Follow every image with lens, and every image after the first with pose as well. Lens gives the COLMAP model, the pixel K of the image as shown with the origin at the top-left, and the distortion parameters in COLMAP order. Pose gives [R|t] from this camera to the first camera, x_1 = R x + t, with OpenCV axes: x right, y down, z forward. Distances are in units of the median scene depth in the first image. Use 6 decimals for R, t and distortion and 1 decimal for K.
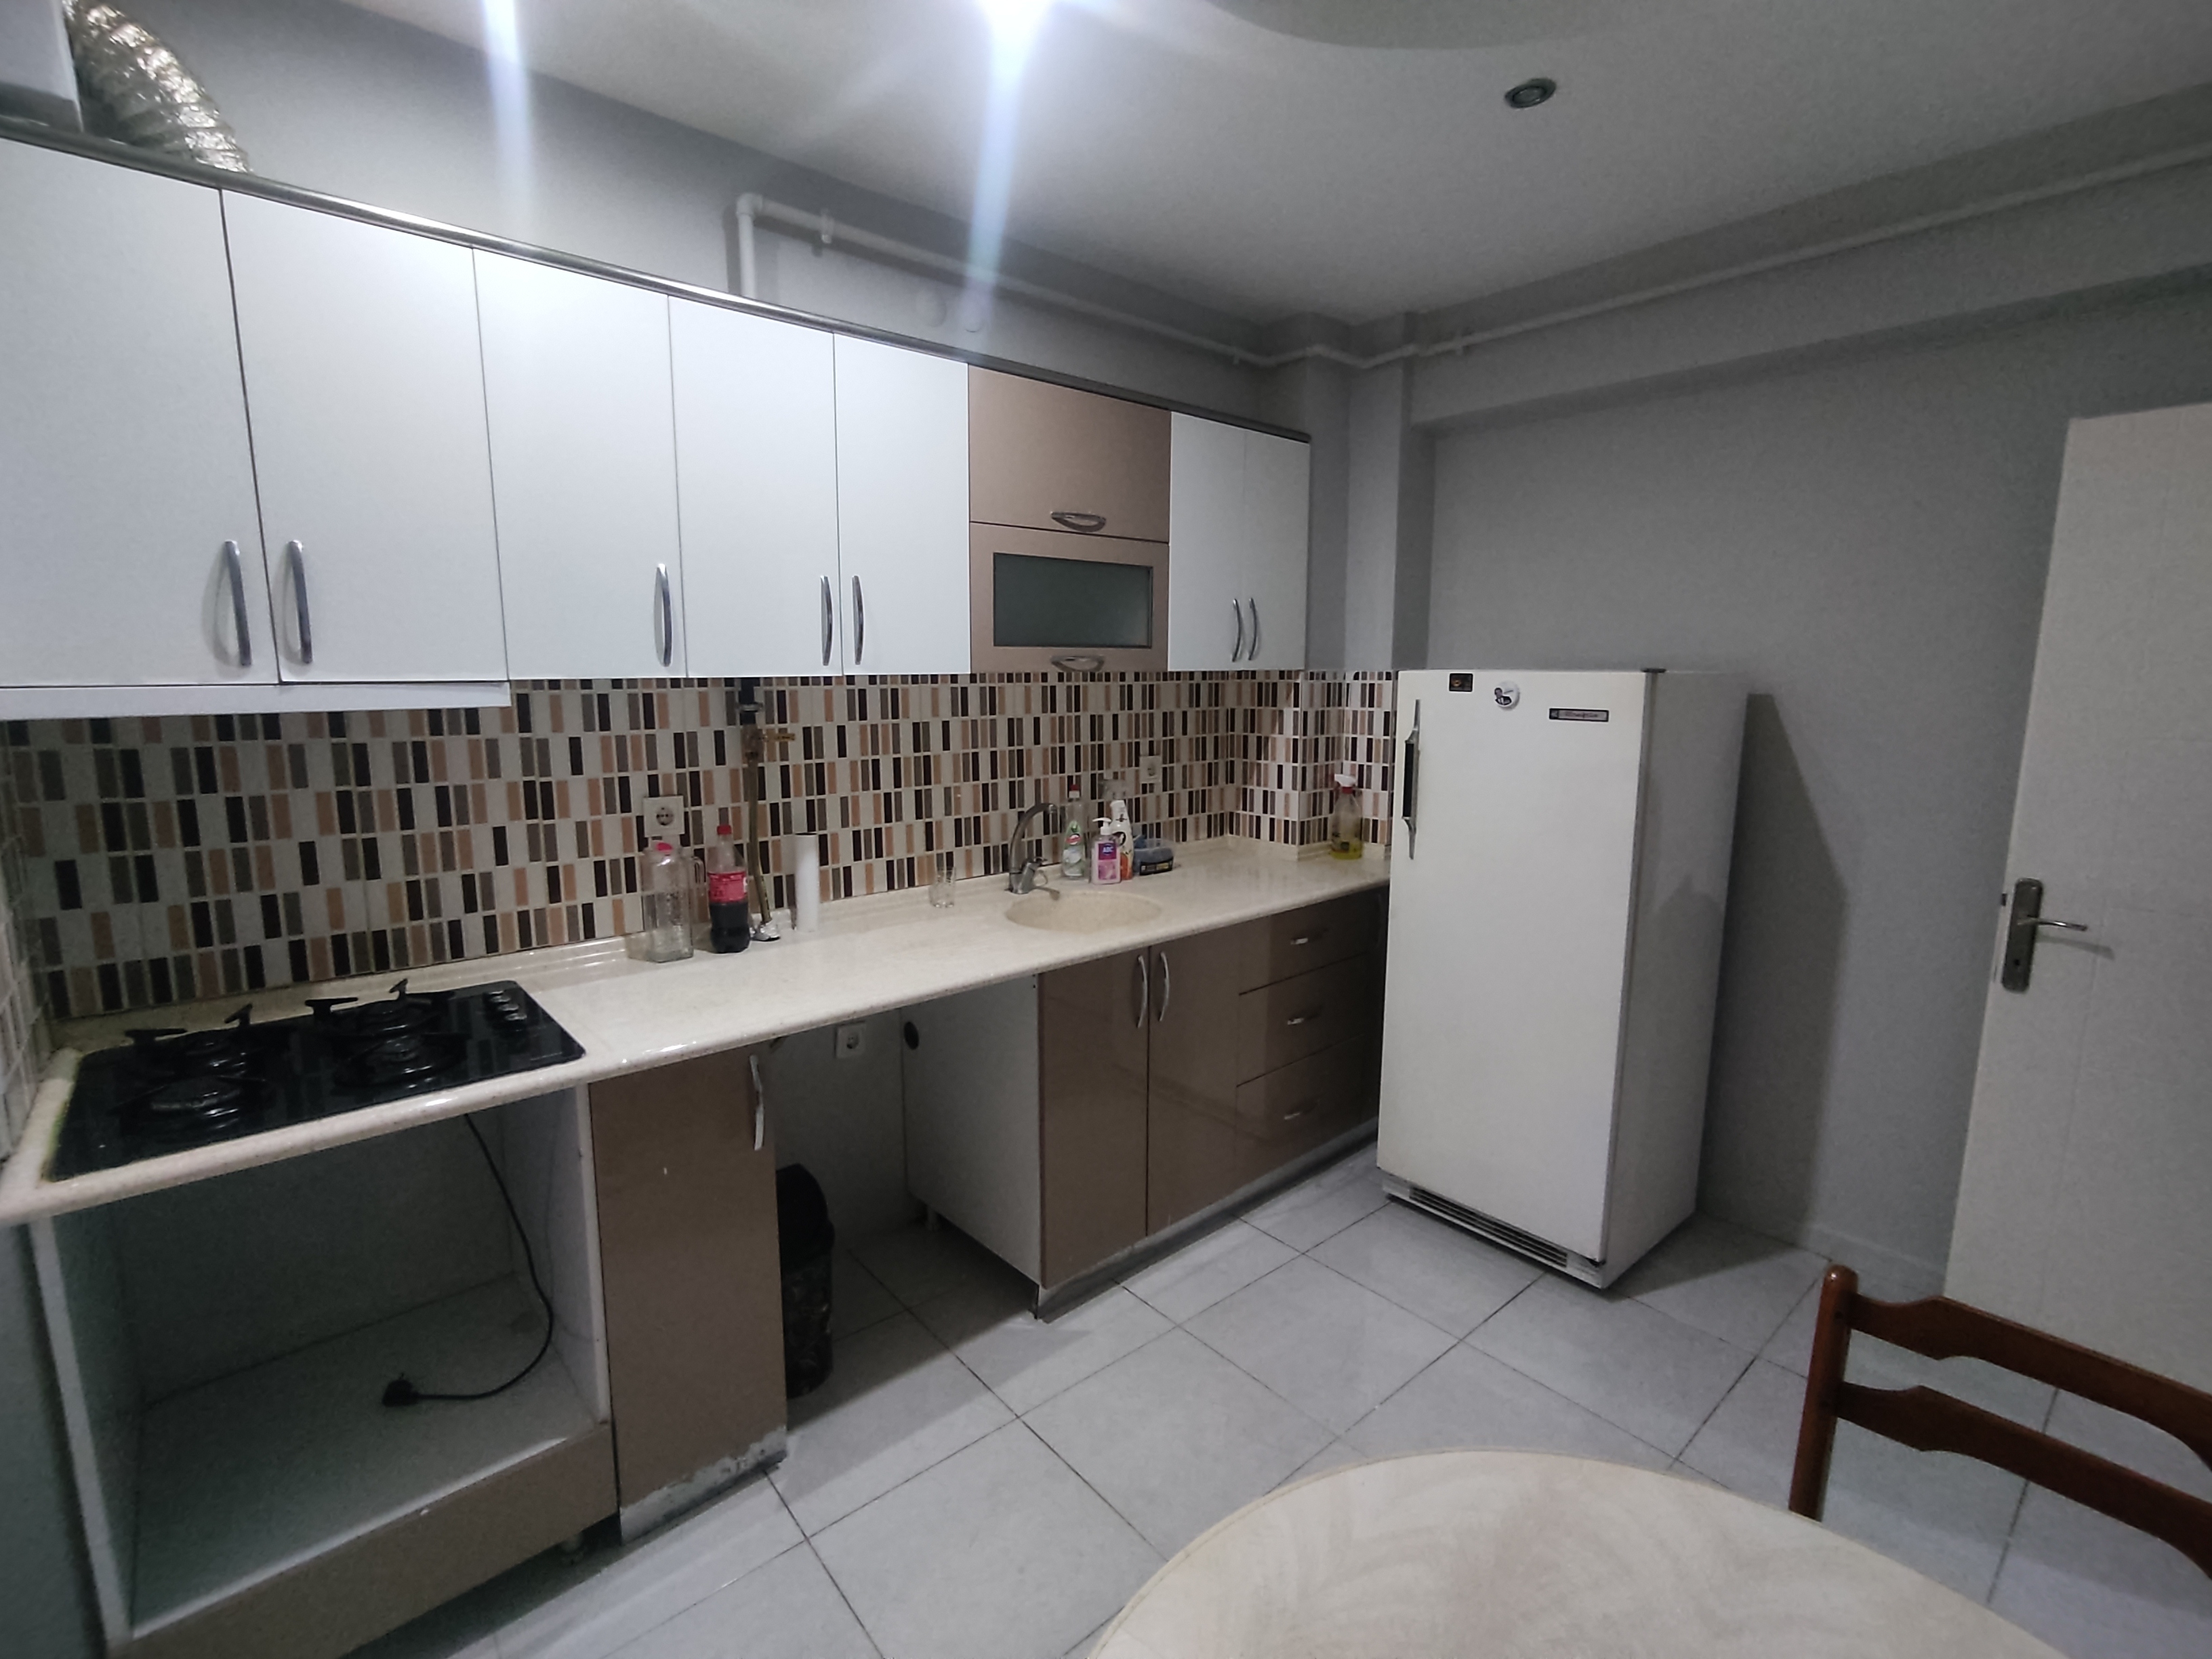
lens RADIAL K [[1005.7, 0, 1095.8], [0, 1005.7, 825.5], [0, 0, 1]] dist [-0.049265, 0.022935]
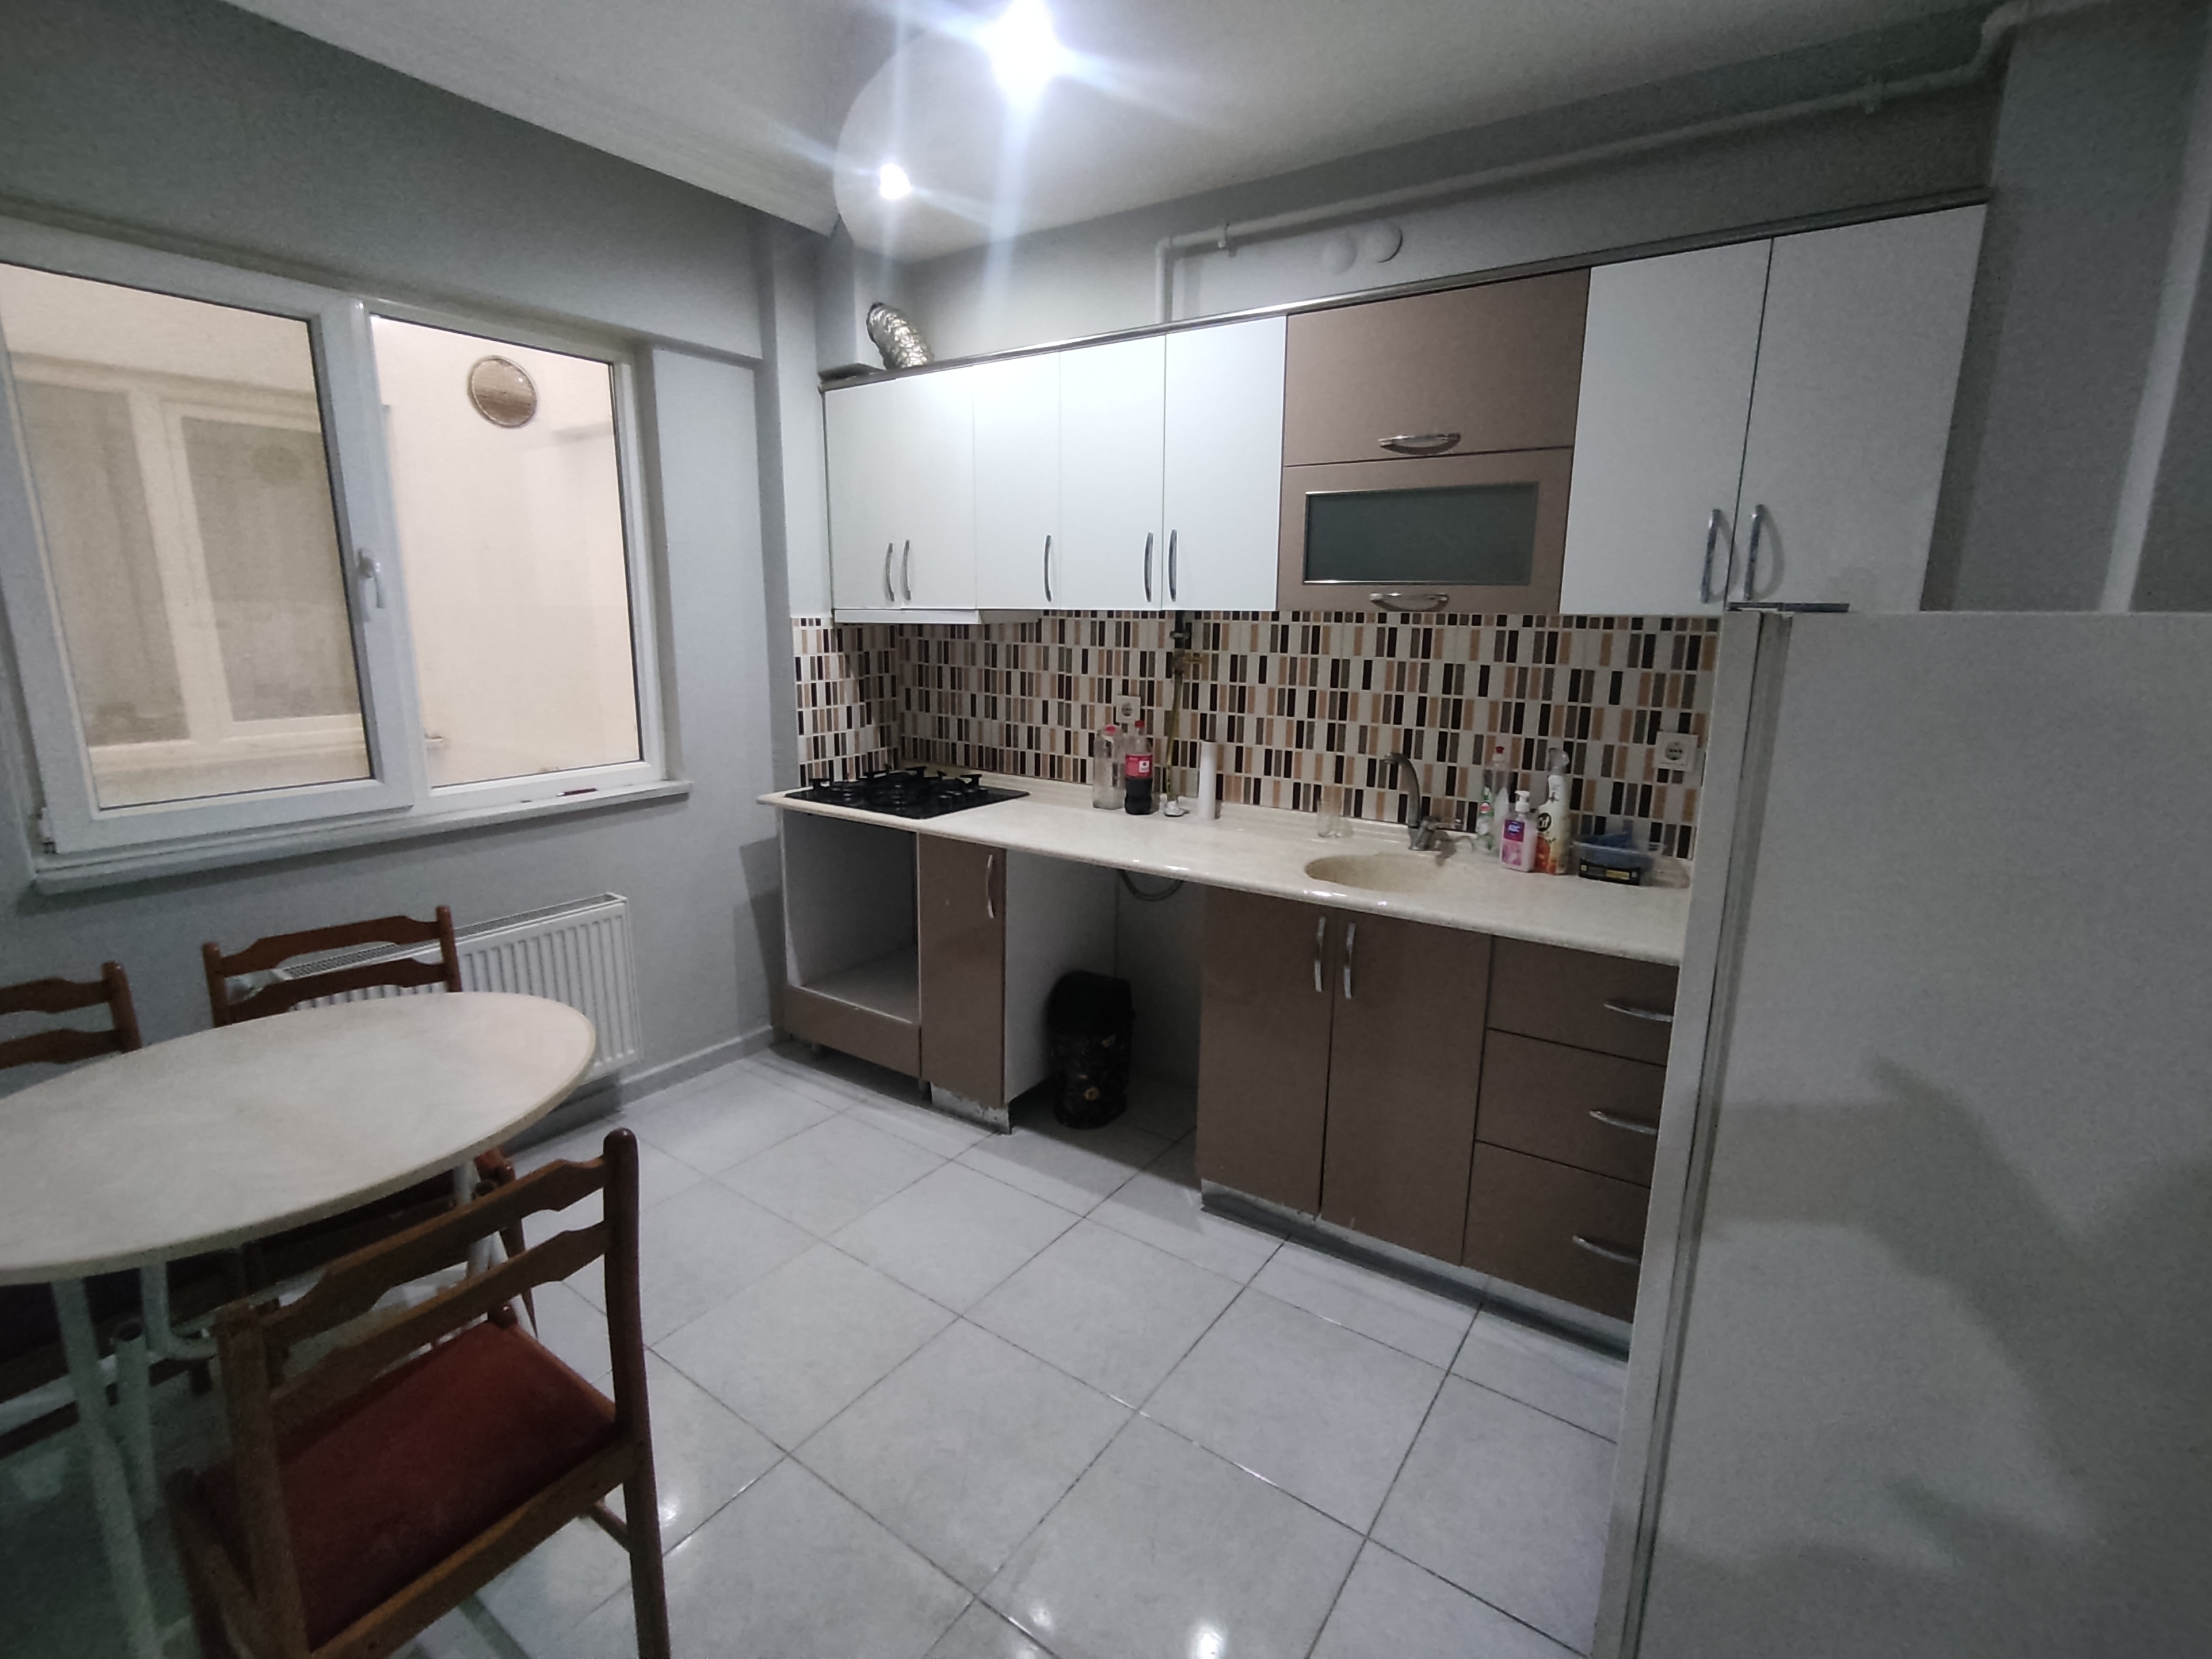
lens RADIAL K [[1005.7, 0, 1095.8], [0, 1005.7, 825.5], [0, 0, 1]] dist [-0.049265, 0.022935]
pose [[0.258876, 0.216077, -0.941432, 0.865164], [-0.152783, 0.971548, 0.180977, -0.093744], [0.953751, 0.096984, 0.284523, 0.530262]]
